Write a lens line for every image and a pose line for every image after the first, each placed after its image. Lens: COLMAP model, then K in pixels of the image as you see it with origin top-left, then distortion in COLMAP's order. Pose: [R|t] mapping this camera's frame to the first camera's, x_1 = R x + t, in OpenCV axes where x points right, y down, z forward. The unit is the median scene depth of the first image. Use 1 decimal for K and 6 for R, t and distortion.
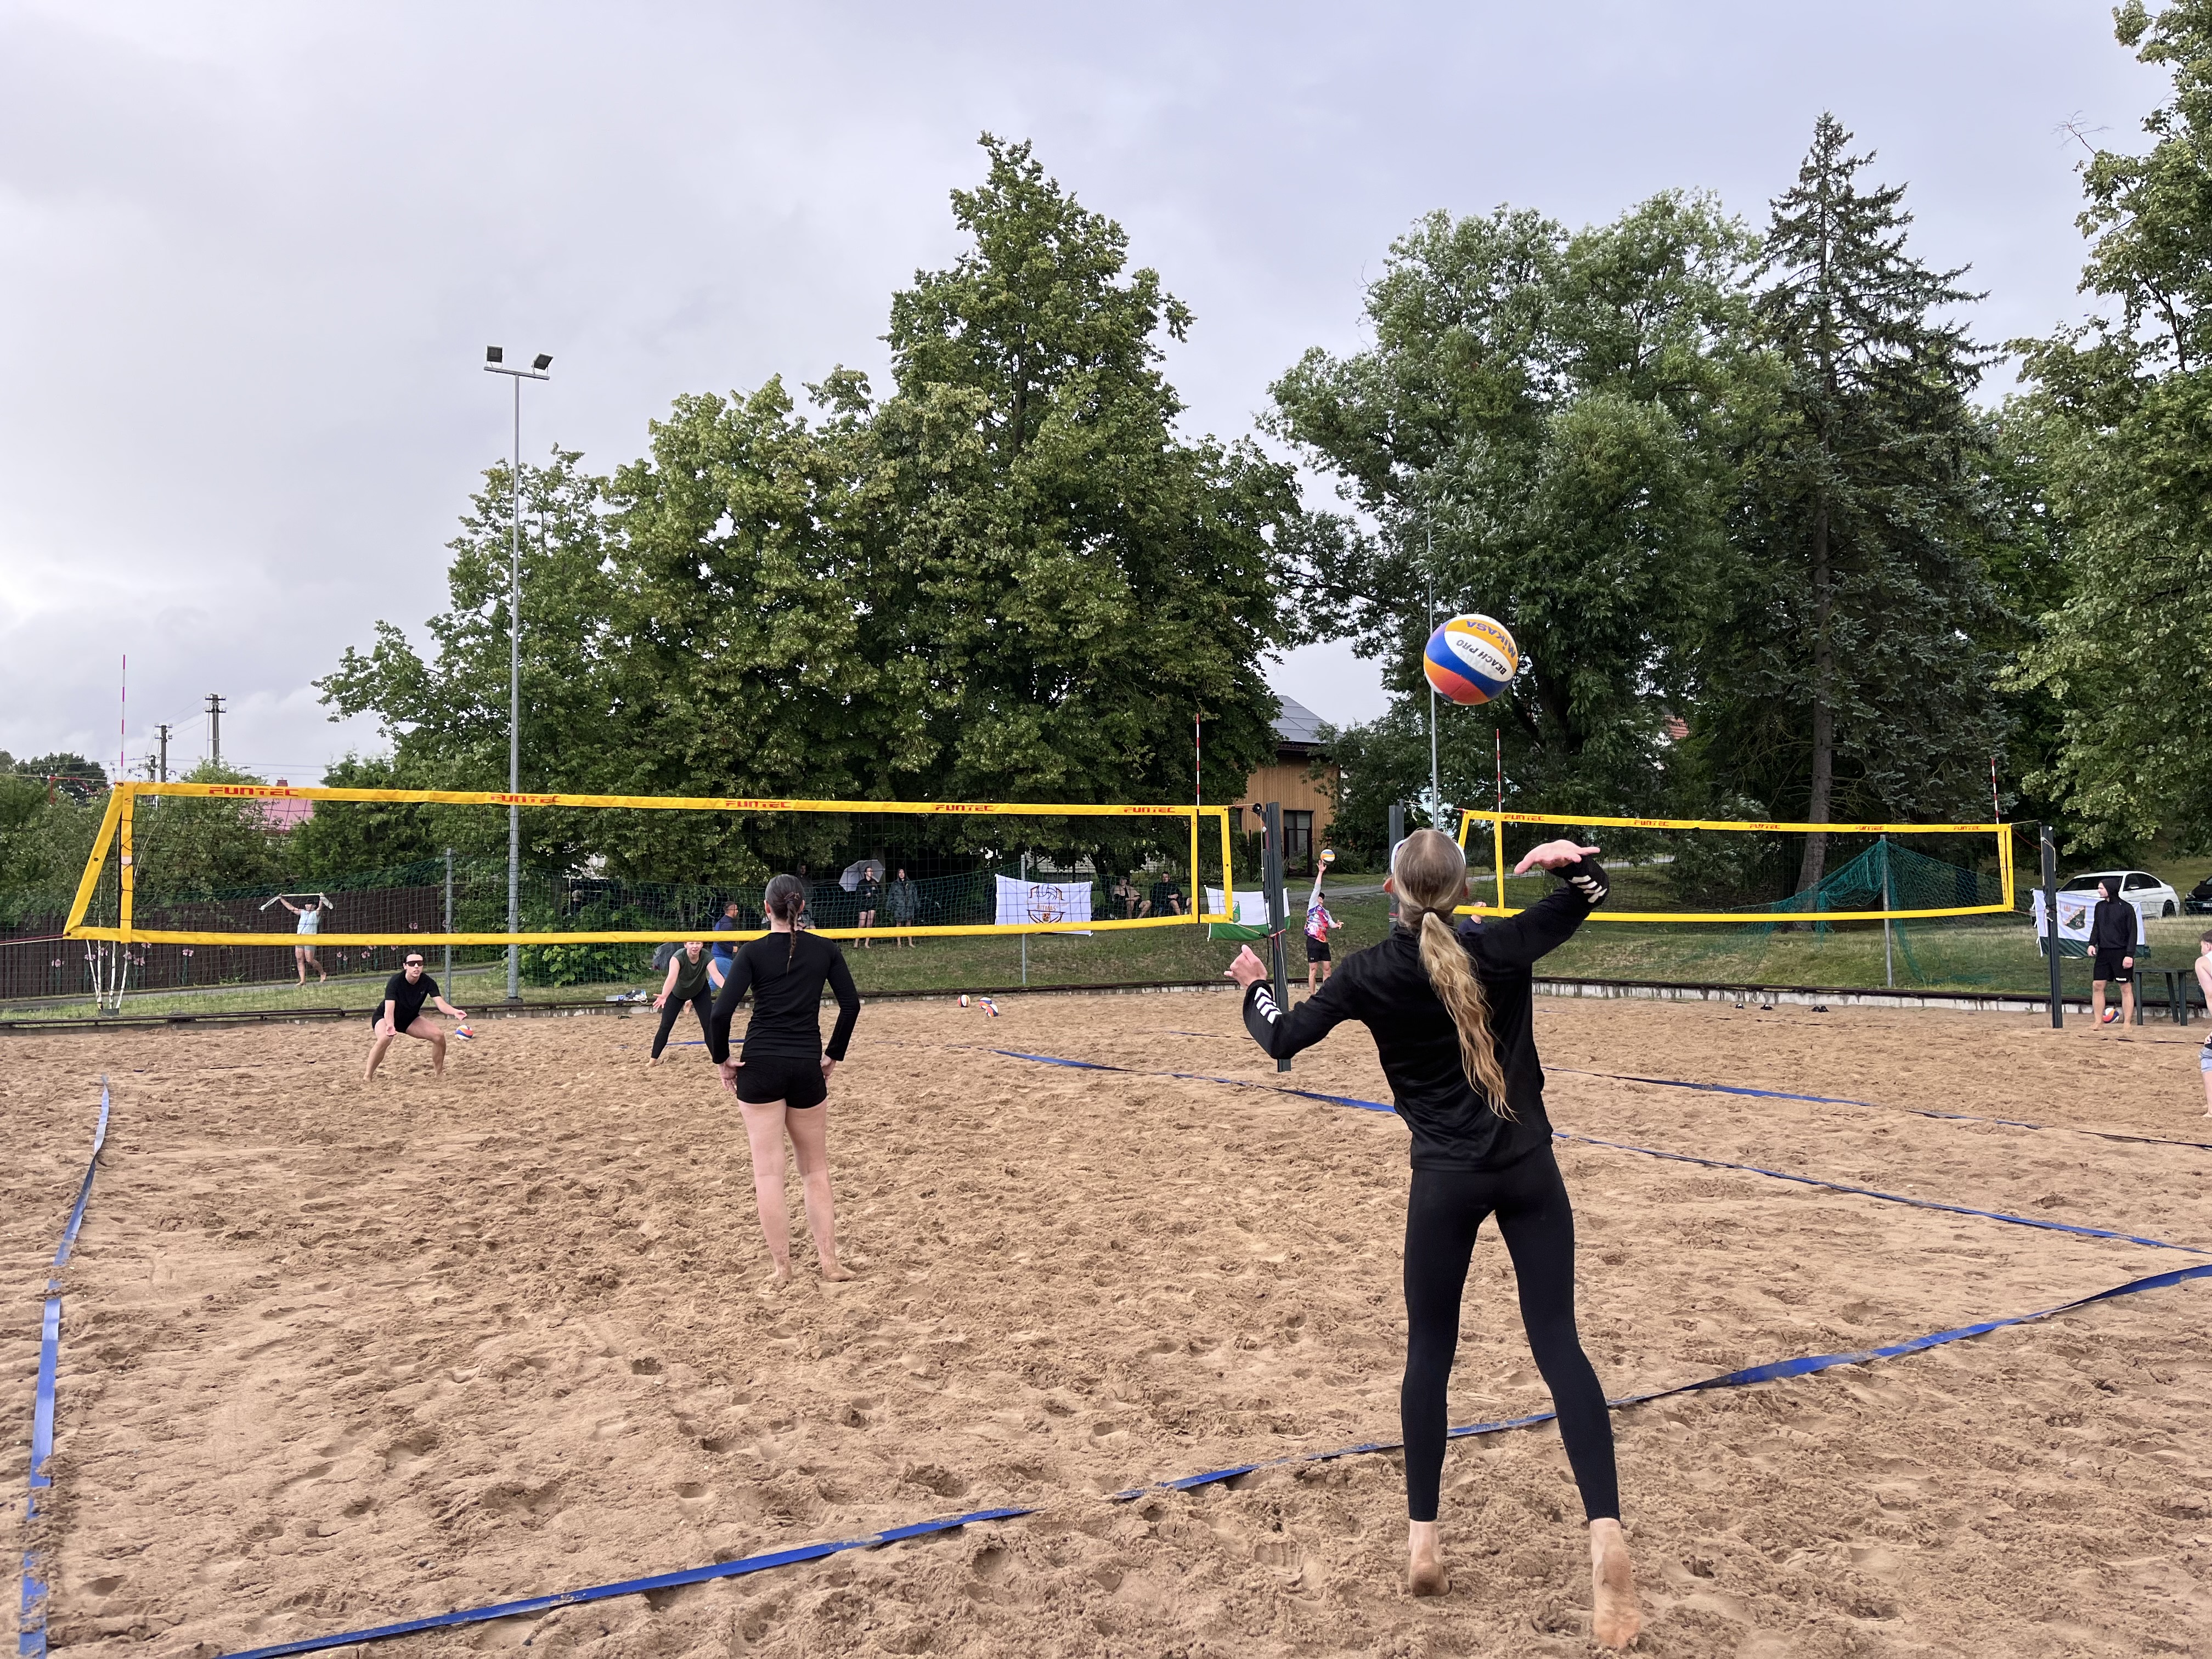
lens RADIAL K [[1633.6, 0, 1107.2], [0, 1633.6, 808.9], [0, 0, 1]] dist [0.047136, -0.025354]
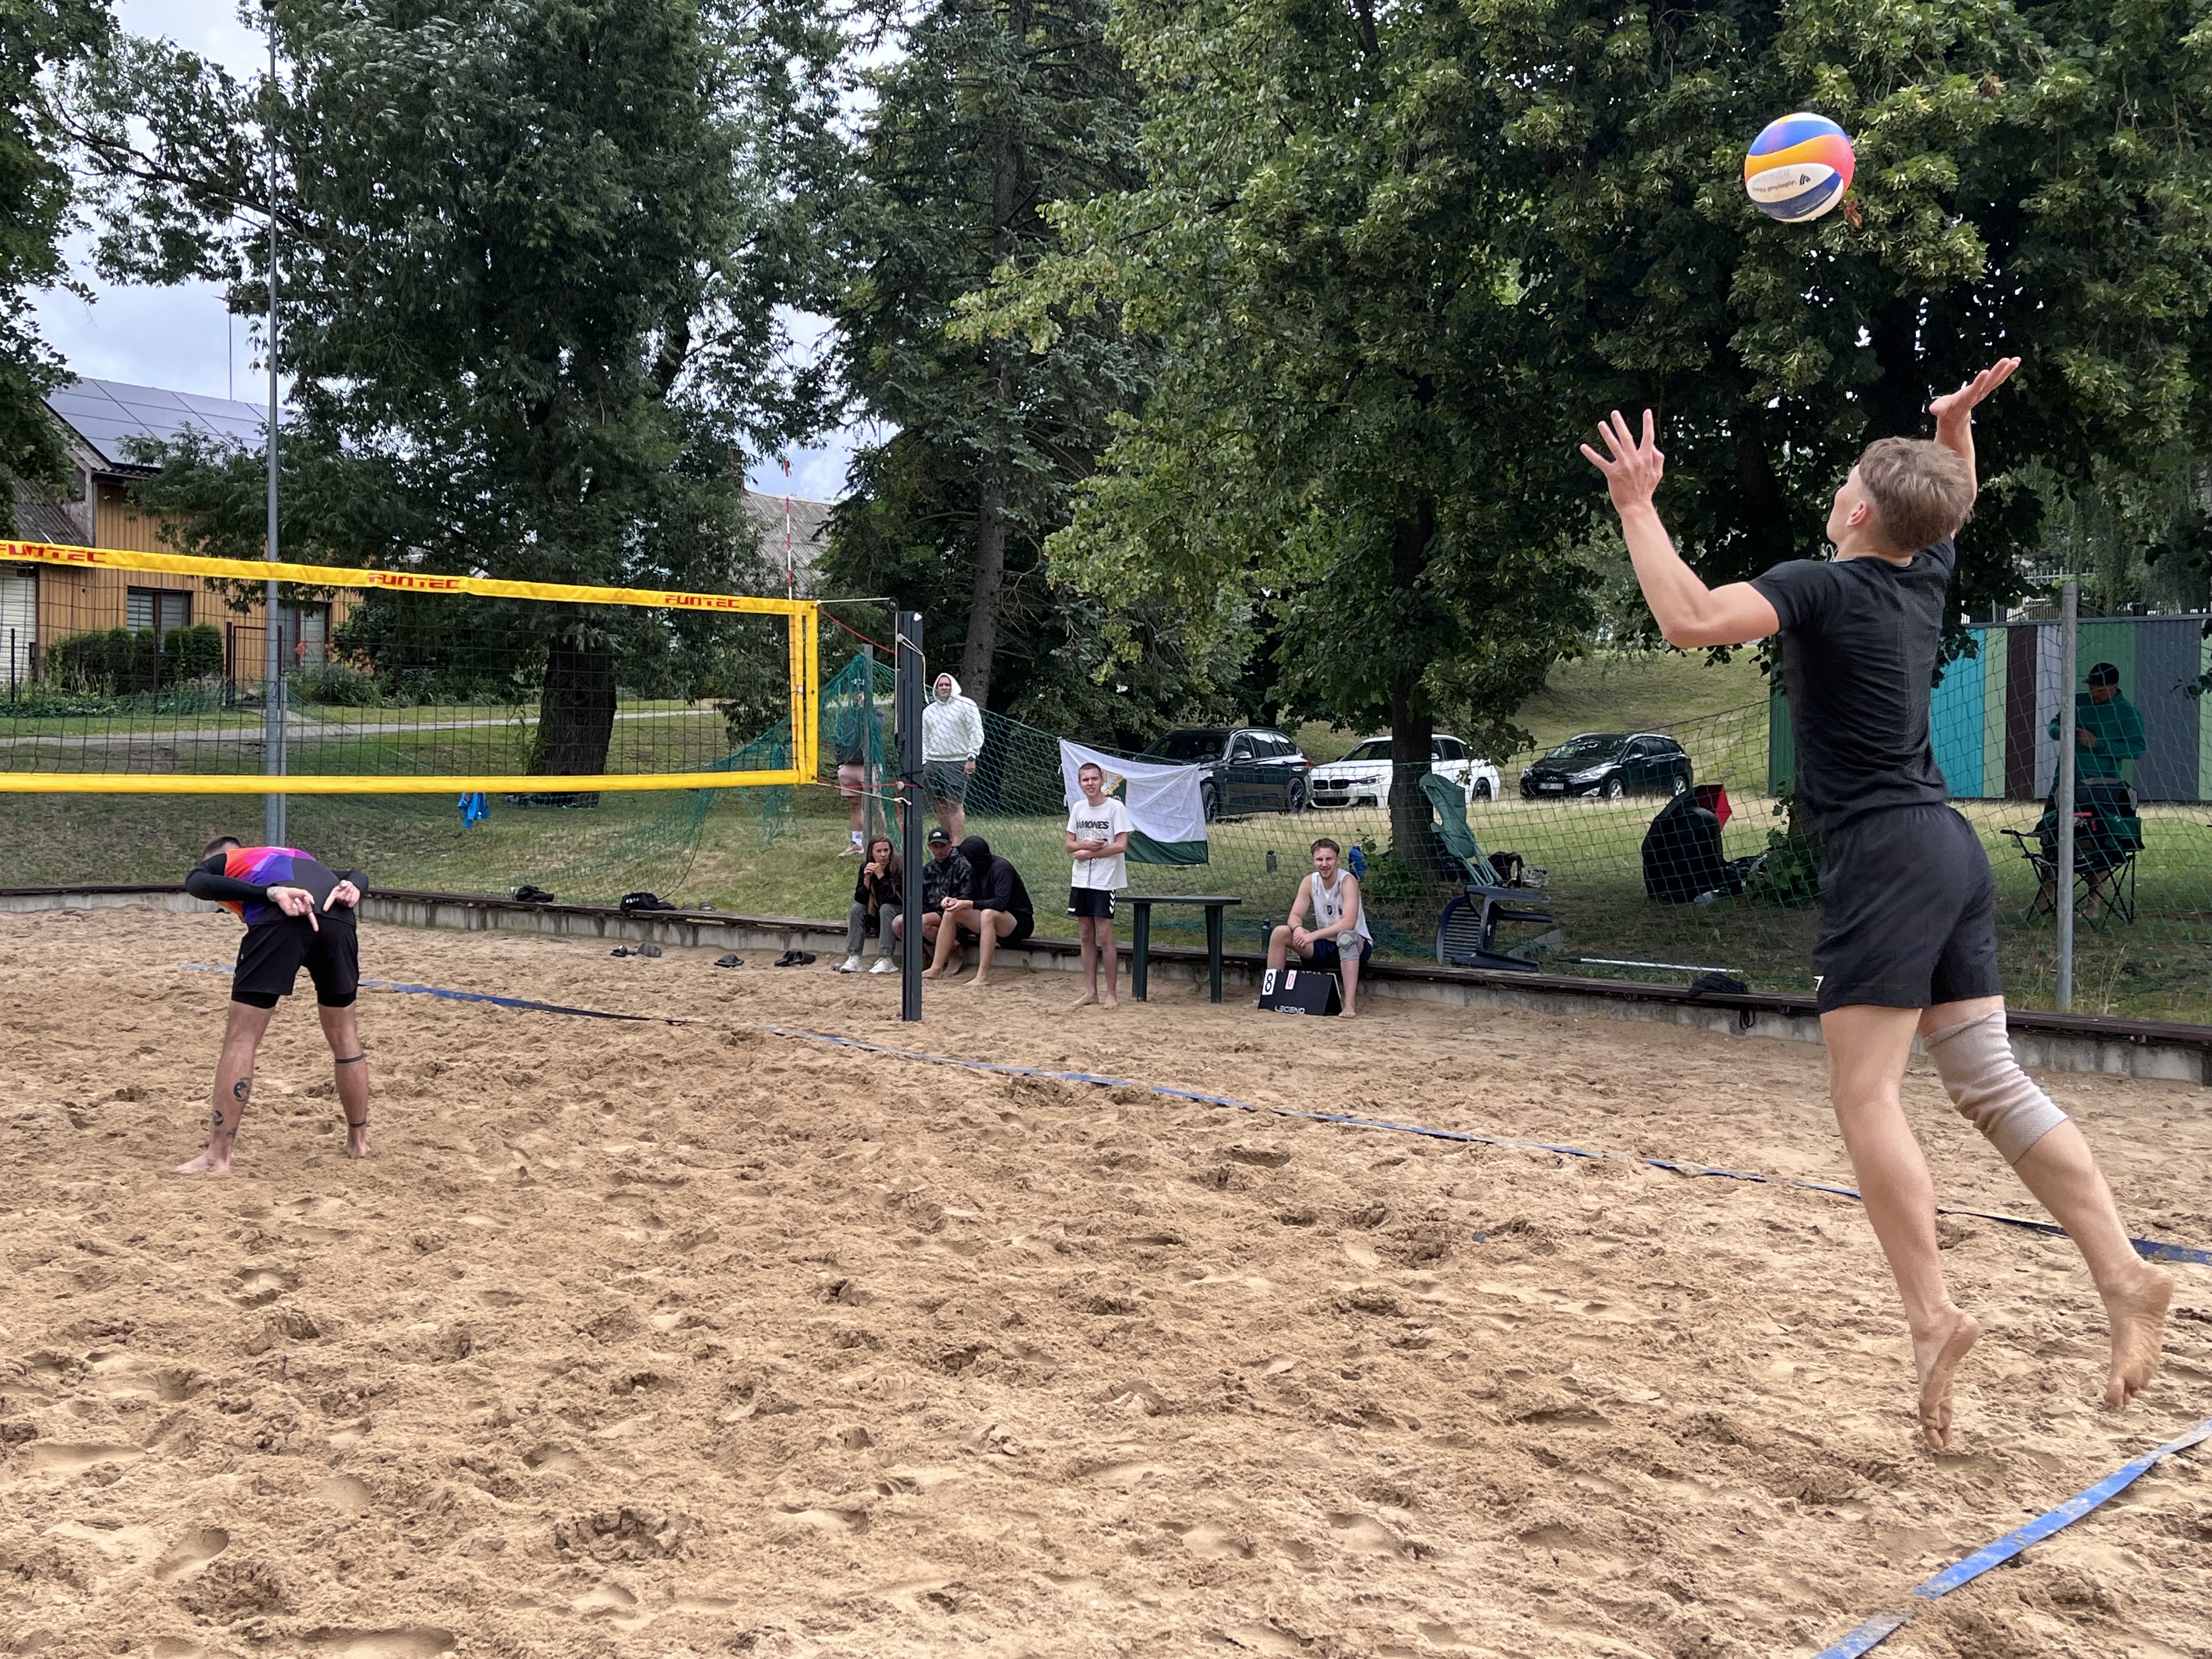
lens RADIAL K [[2192.6, 0, 1074.3], [0, 2192.6, 821.7], [0, 0, 1]] dist [0.041752, 0.000000]
pose [[0.948371, 0.018928, 0.316599, 0.214418], [-0.044868, 0.996185, 0.074846, 0.013184], [-0.313974, -0.085187, 0.945602, 0.201275]]
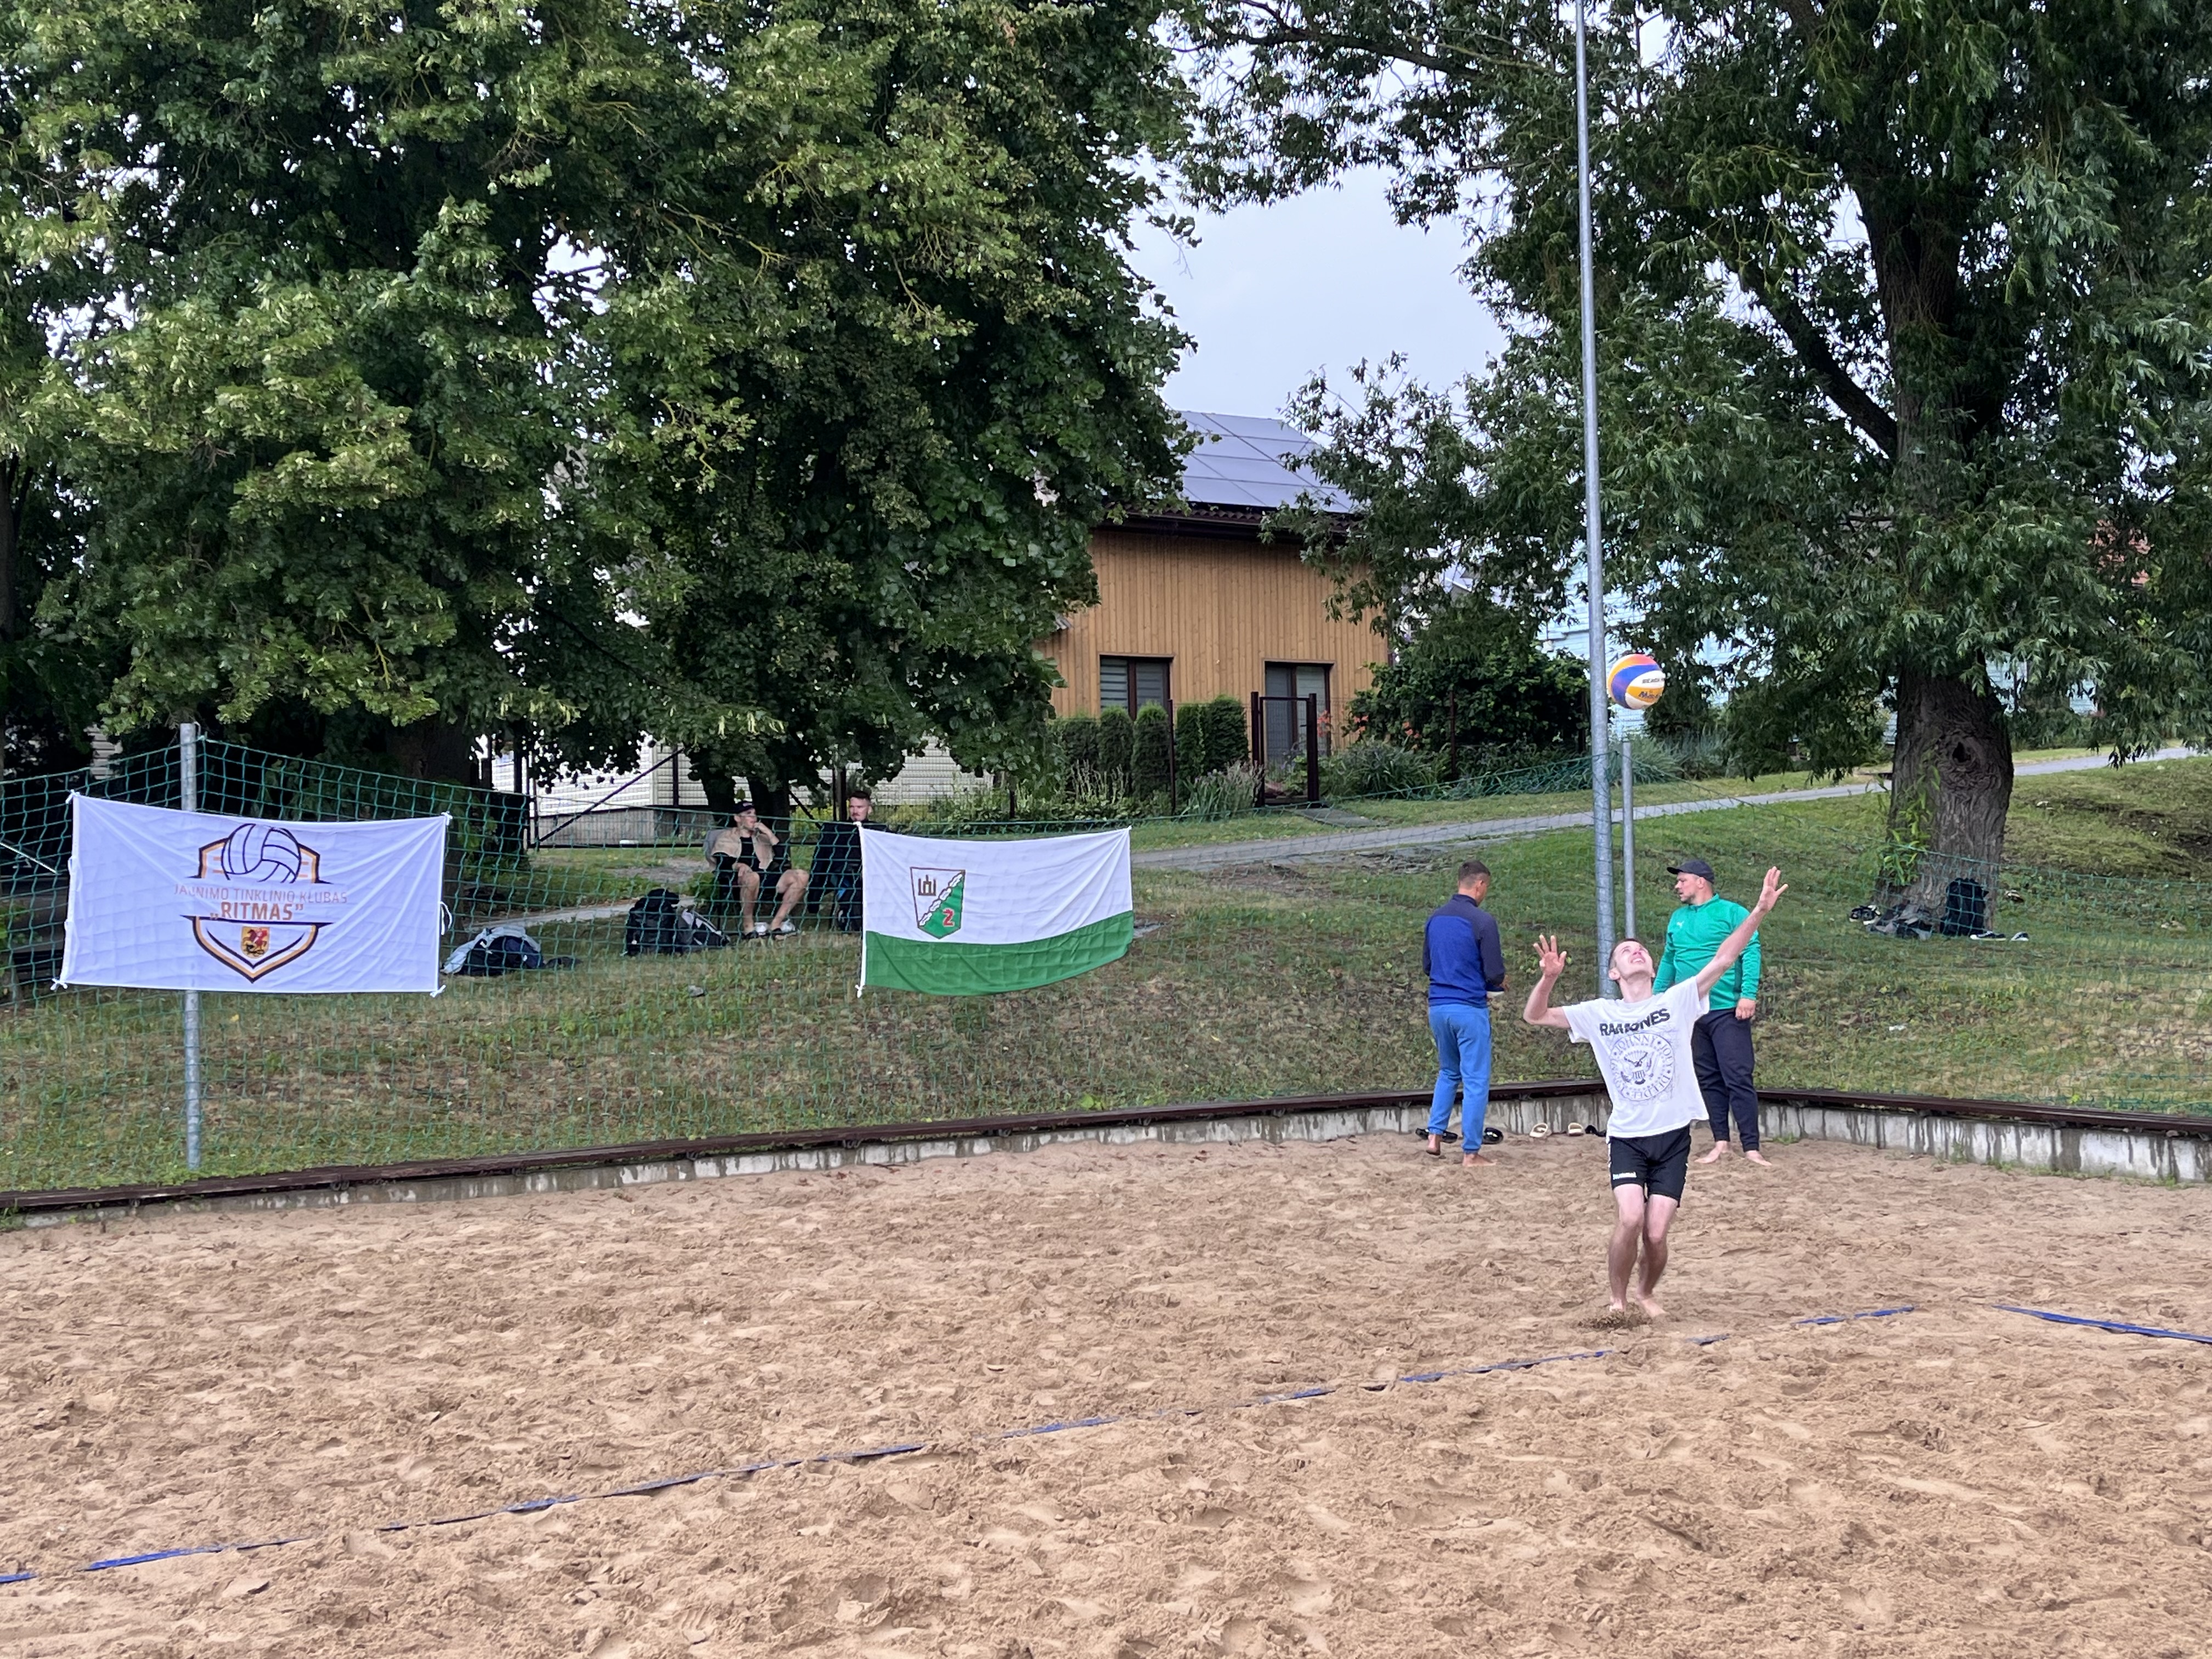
lens RADIAL K [[2644.9, 0, 1100.3], [0, 2644.9, 837.2], [0, 0, 1]] dist [0.120792, 0.000000]
pose [[0.999833, -0.016759, 0.007294, 0.088228], [0.016369, 0.998580, 0.050703, 0.020679], [-0.008133, -0.050575, 0.998687, 0.422698]]
